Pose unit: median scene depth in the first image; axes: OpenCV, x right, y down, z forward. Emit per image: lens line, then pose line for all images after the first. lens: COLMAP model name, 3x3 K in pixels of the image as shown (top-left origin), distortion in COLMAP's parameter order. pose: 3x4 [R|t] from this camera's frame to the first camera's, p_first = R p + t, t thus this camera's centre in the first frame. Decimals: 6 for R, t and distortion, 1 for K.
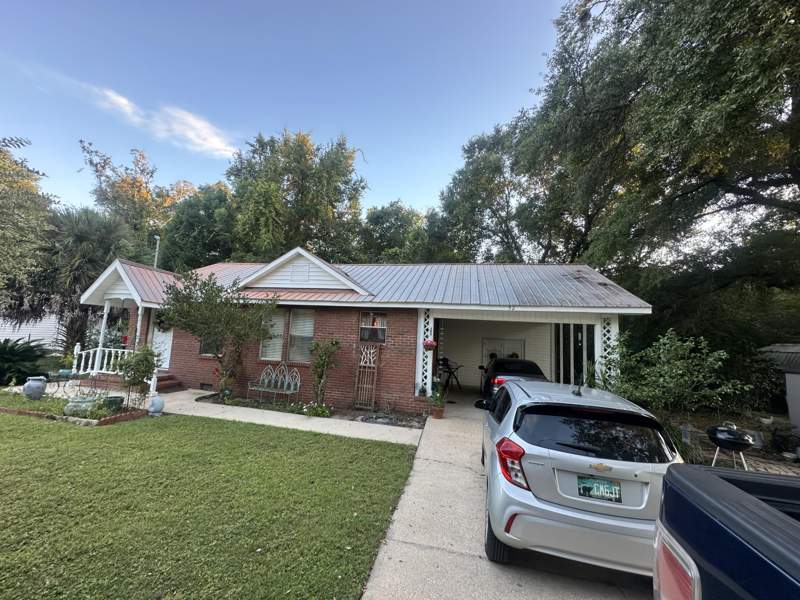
lens RADIAL K [[318.3, 0, 400.0], [0, 318.3, 300.0], [0, 0, 1]] dist [-0.003113, -0.000204]
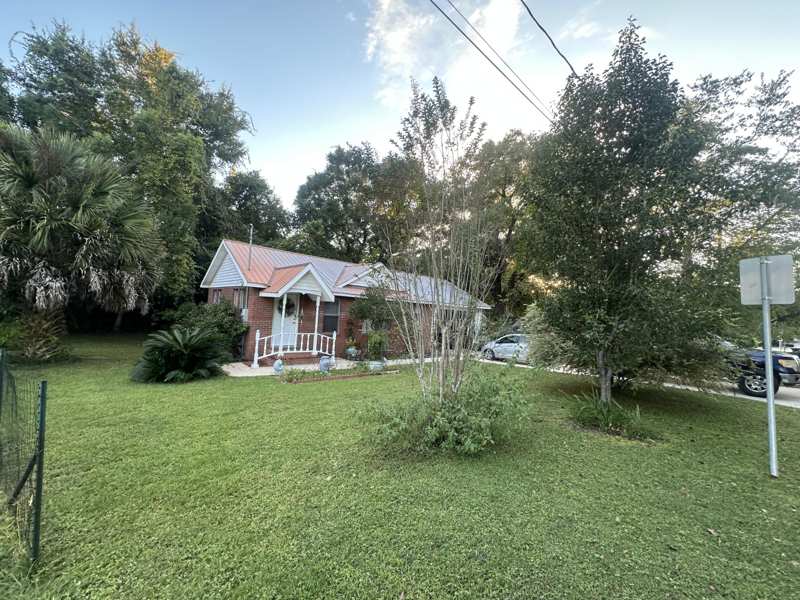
lens RADIAL K [[318.3, 0, 400.0], [0, 318.3, 300.0], [0, 0, 1]] dist [-0.003113, -0.000204]
pose [[0.587557, 0.016037, 0.809024, -1.686210], [-0.130012, 0.988685, 0.074824, -0.121699], [-0.798670, -0.149146, 0.582994, -0.035746]]
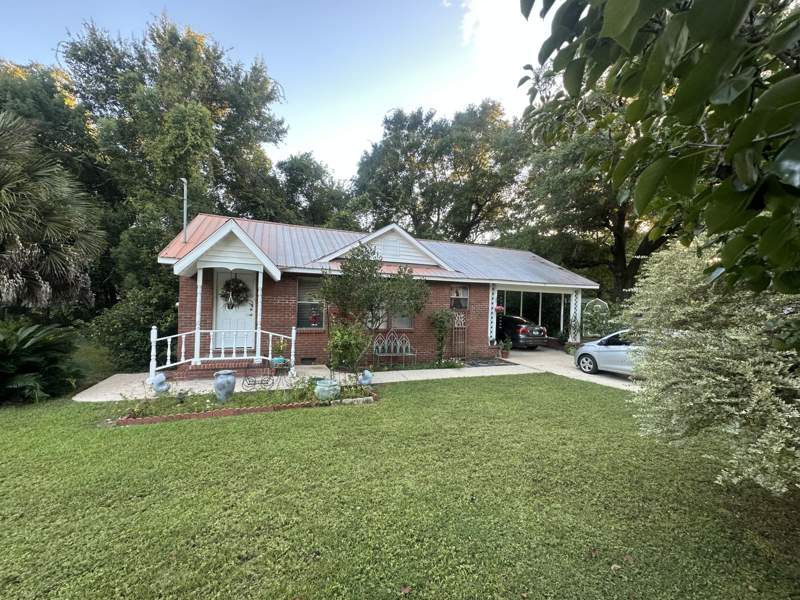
lens RADIAL K [[318.3, 0, 400.0], [0, 318.3, 300.0], [0, 0, 1]] dist [-0.003113, -0.000204]
pose [[0.824907, -0.026059, 0.564667, -0.993239], [-0.056171, 0.990214, 0.127757, -0.052498], [-0.562470, -0.137105, 0.815371, 0.090807]]
